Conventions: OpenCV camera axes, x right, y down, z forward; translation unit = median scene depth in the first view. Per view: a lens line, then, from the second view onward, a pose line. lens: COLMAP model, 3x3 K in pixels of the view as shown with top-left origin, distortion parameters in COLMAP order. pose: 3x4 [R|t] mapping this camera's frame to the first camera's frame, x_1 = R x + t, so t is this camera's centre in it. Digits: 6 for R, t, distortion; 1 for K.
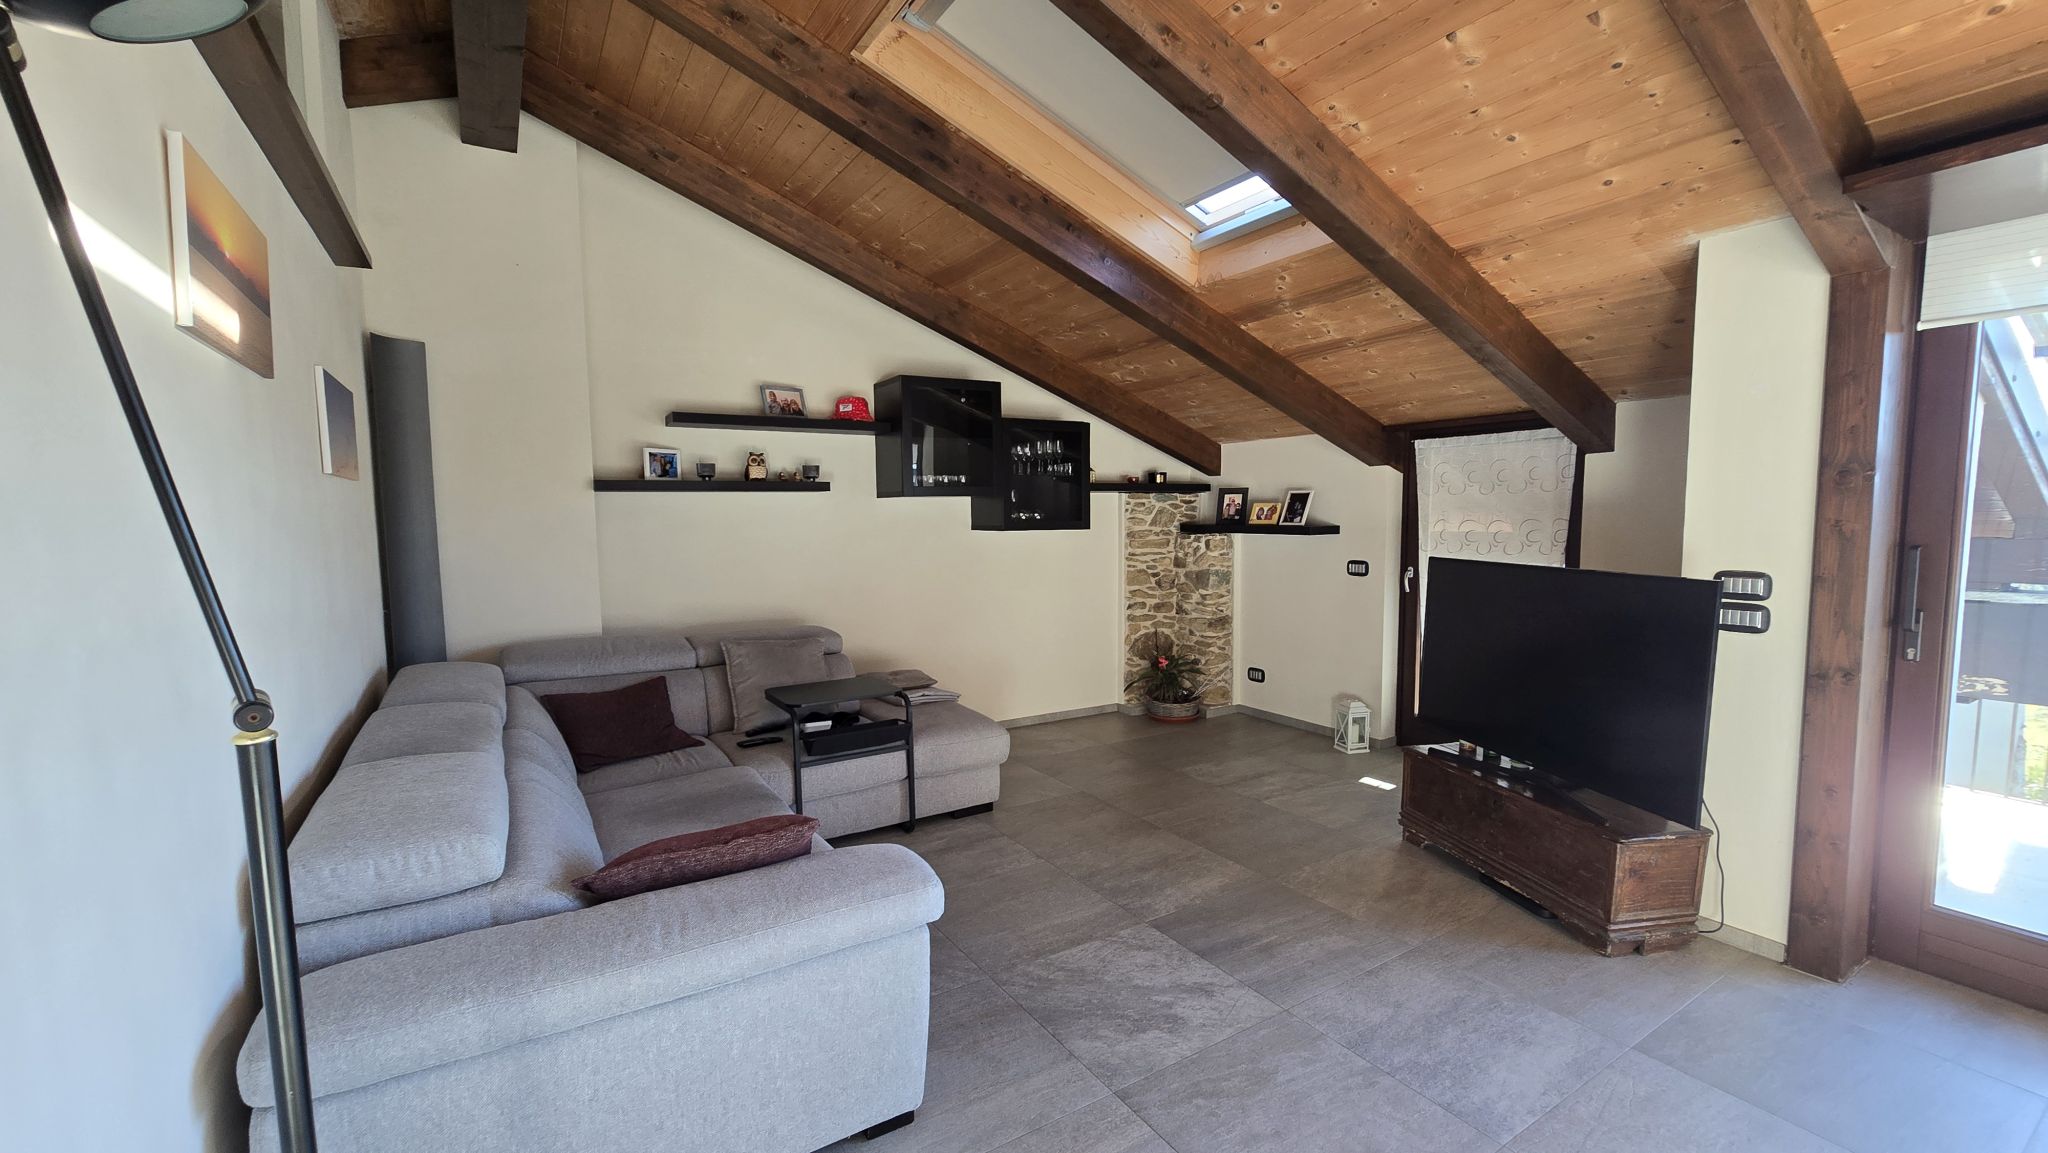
lens RADIAL K [[845.3, 0, 1034.3], [0, 845.3, 593.8], [0, 0, 1]] dist [-0.006059, 0.001186]
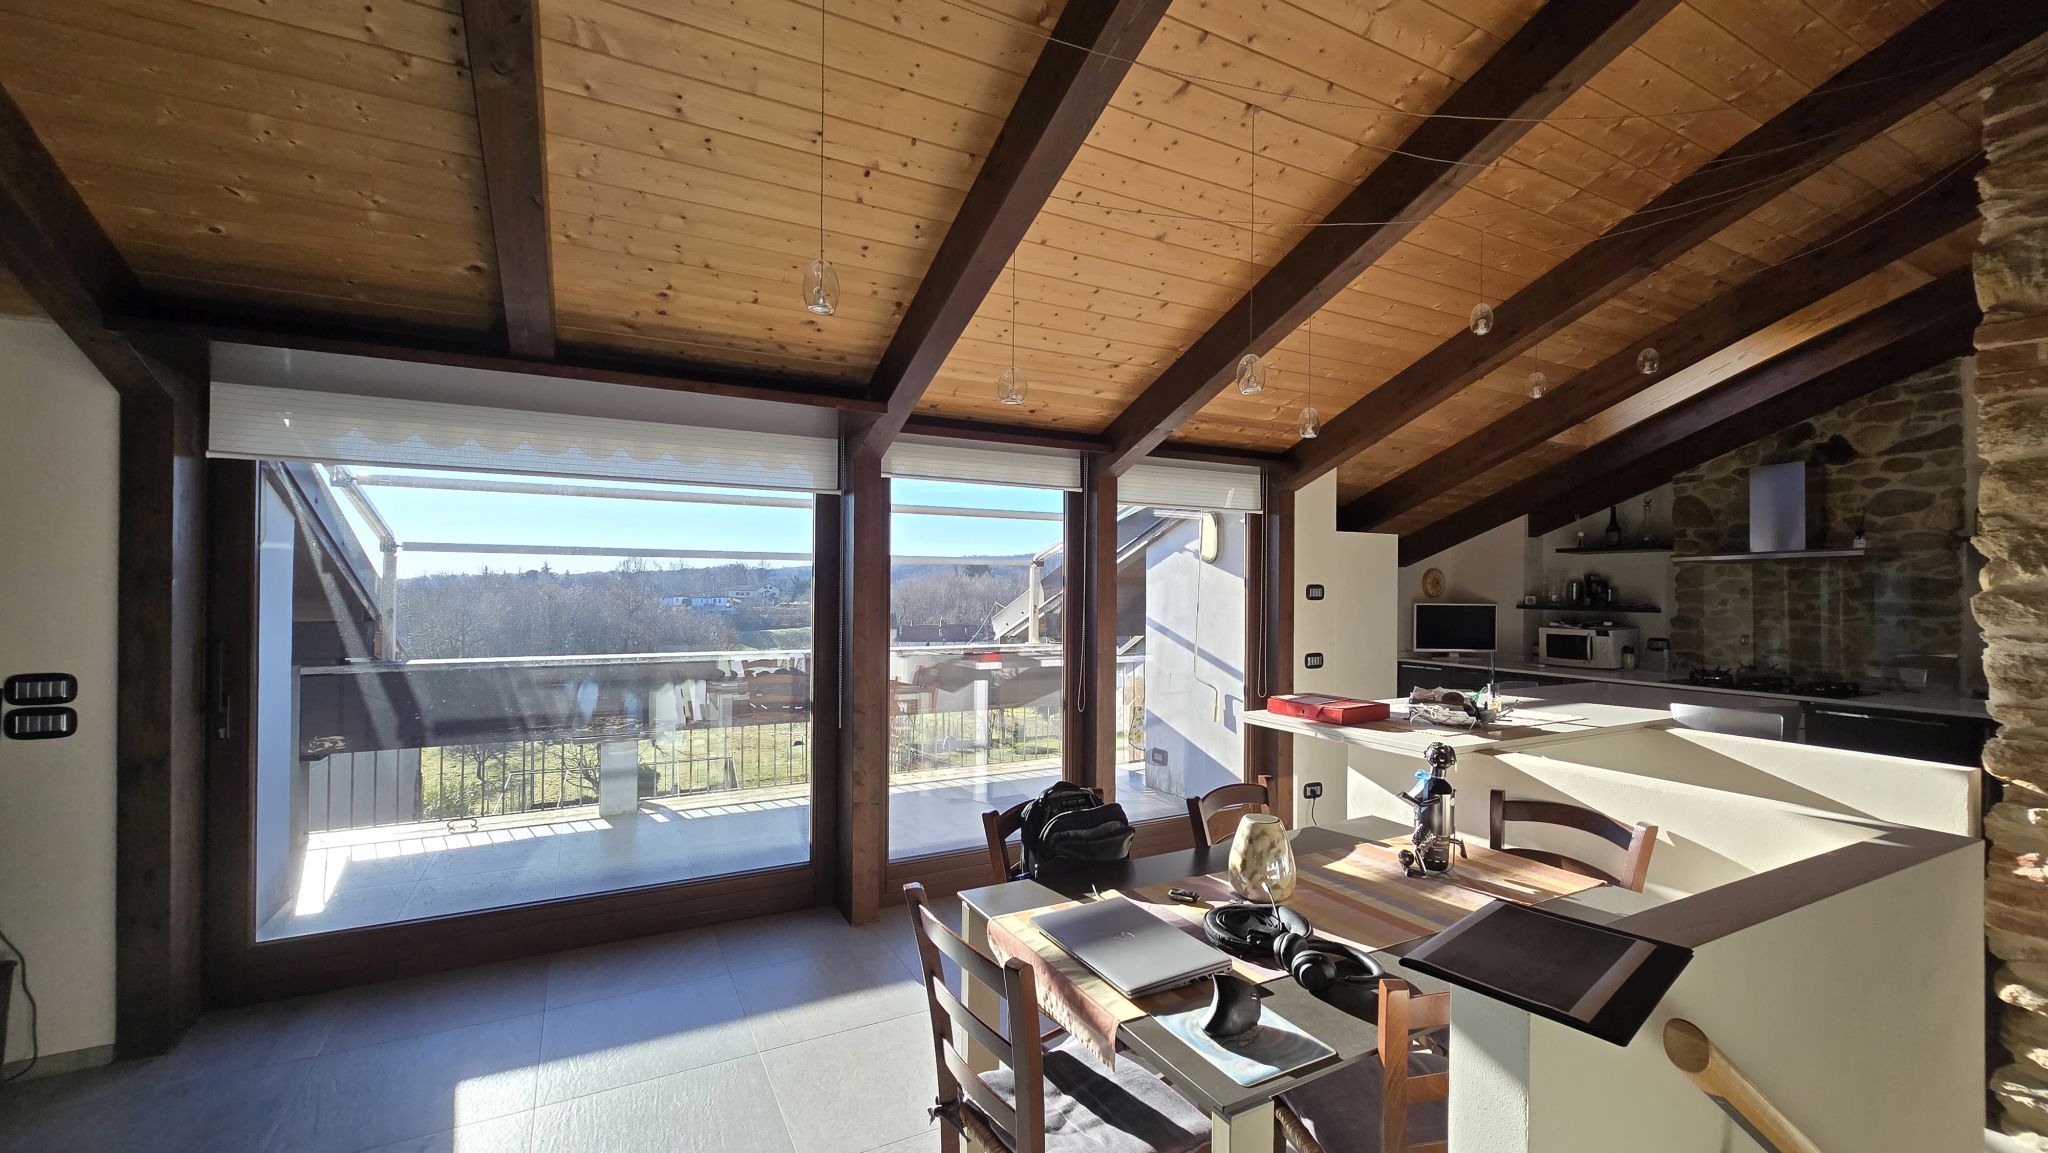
lens RADIAL K [[845.3, 0, 1057.5], [0, 845.3, 577.1], [0, 0, 1]] dist [-0.006059, 0.001186]
pose [[0.078778, 0.019798, 0.996696, -0.008794], [0.083783, 0.996134, -0.026409, -0.006563], [-0.993365, 0.085586, 0.076815, -0.102221]]
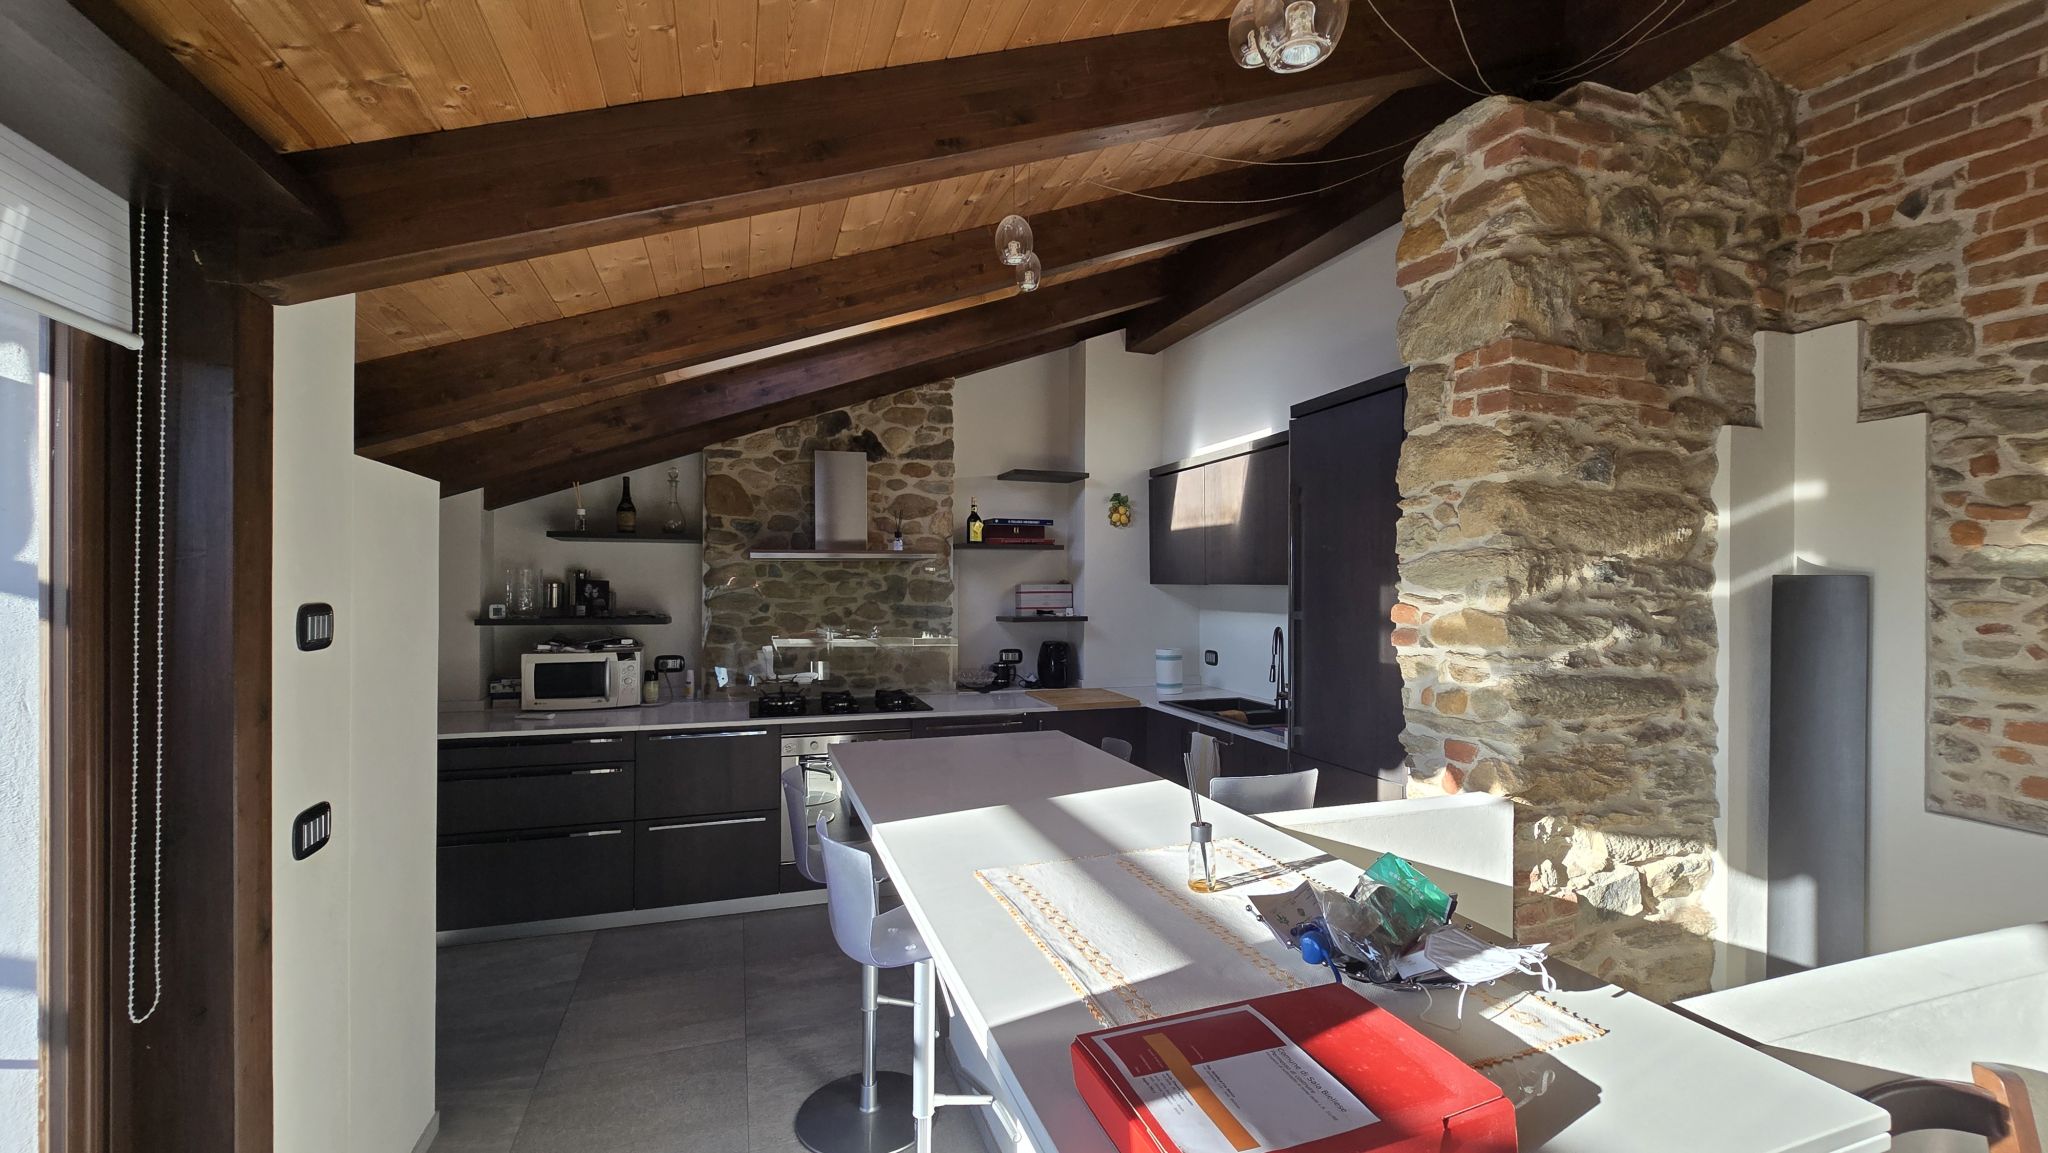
lens RADIAL K [[845.3, 0, 1037.3], [0, 845.3, 571.0], [0, 0, 1]] dist [-0.006059, 0.001186]
pose [[-0.973119, 0.002360, 0.230290, 0.822783], [0.020477, 0.996874, 0.076313, -0.040595], [-0.229389, 0.078977, -0.970125, -0.050985]]
